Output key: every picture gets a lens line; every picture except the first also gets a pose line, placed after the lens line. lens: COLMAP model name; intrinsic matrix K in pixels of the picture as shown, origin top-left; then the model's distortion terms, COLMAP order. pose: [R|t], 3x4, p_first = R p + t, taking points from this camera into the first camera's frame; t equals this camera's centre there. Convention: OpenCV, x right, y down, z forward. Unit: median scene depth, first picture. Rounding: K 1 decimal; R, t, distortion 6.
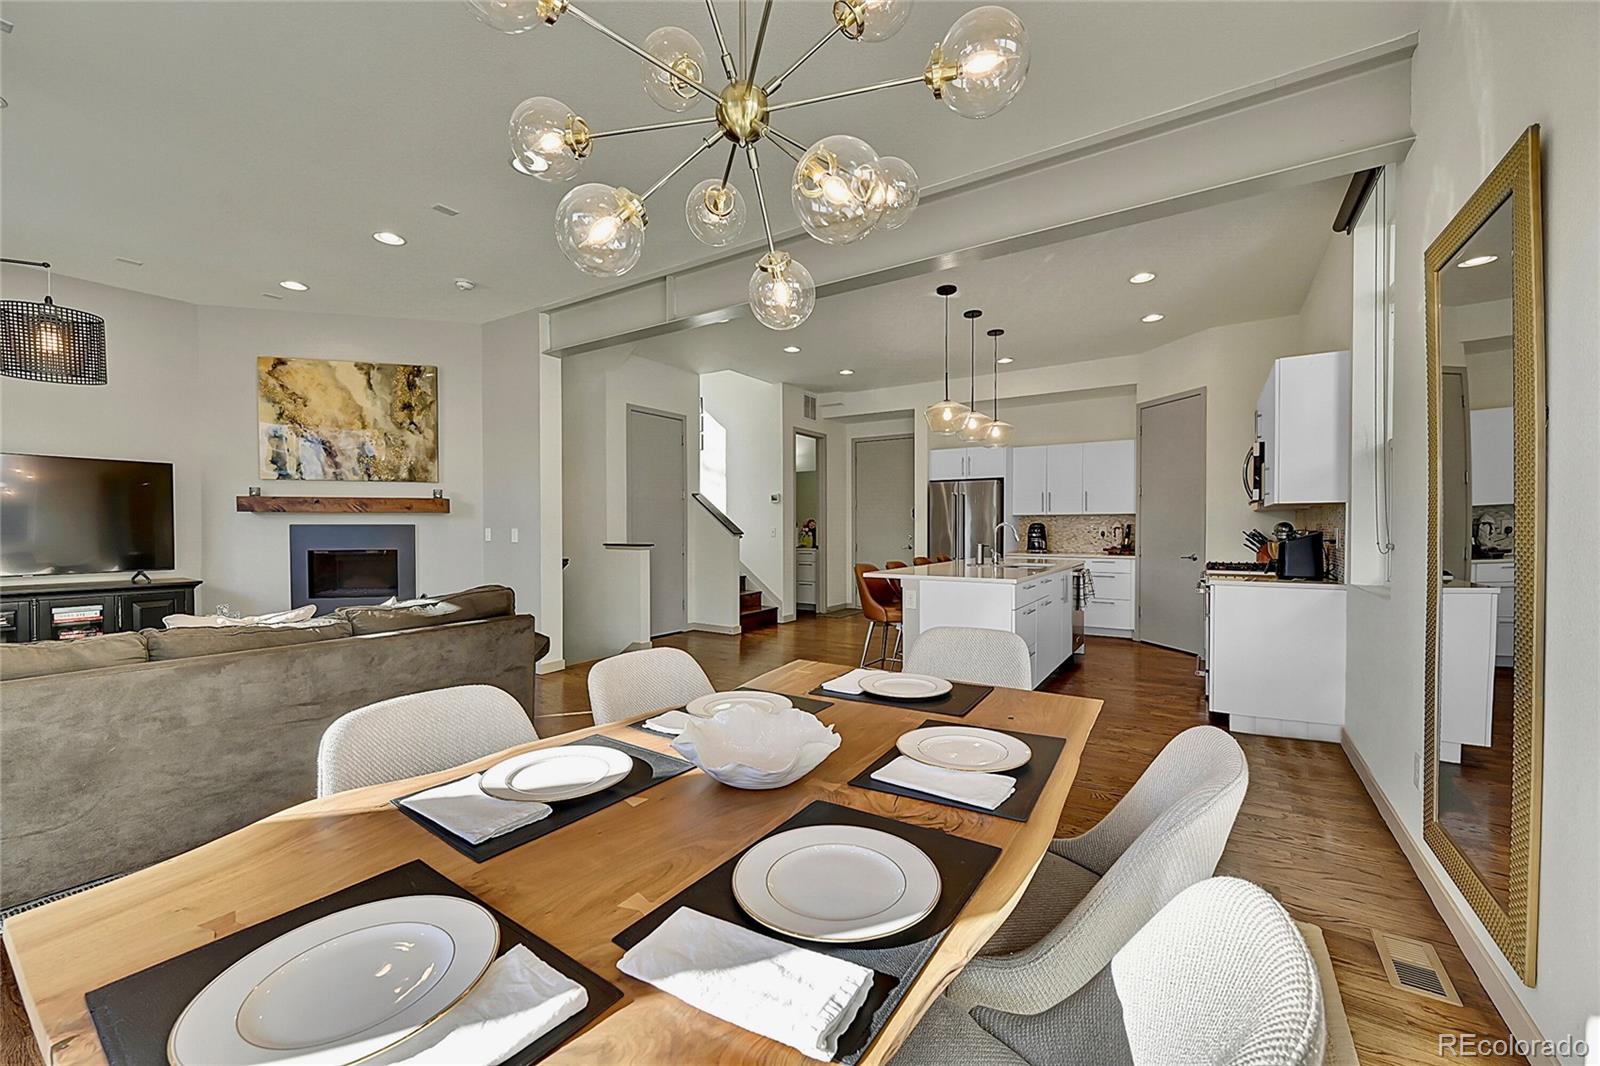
lens RADIAL K [[626.2, 0, 798.5], [0, 626.2, 534.8], [0, 0, 1]] dist [0.000032, 0.000010]
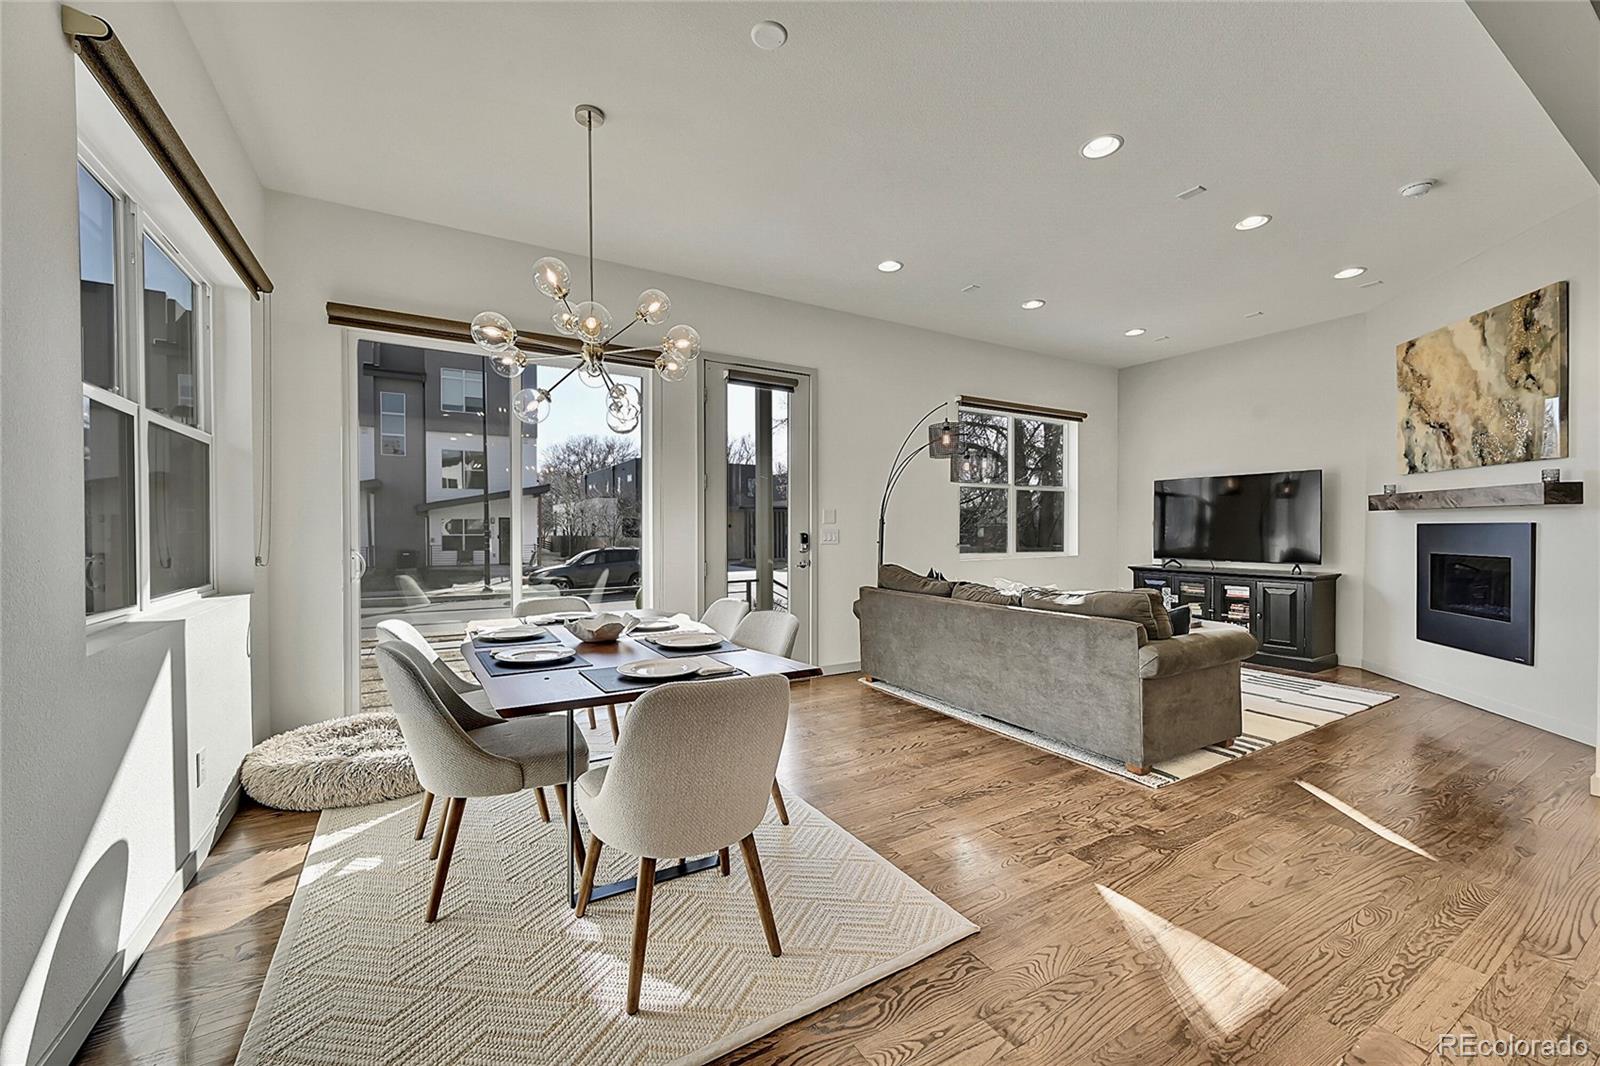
lens RADIAL K [[626.2, 0, 800.3], [0, 626.2, 533.0], [0, 0, 1]] dist [0.000032, 0.000010]
pose [[-0.432909, 0.009865, -0.901384, 0.367733], [-0.003991, 0.999909, 0.012861, -0.010388], [0.901429, 0.009165, -0.432830, 0.581781]]
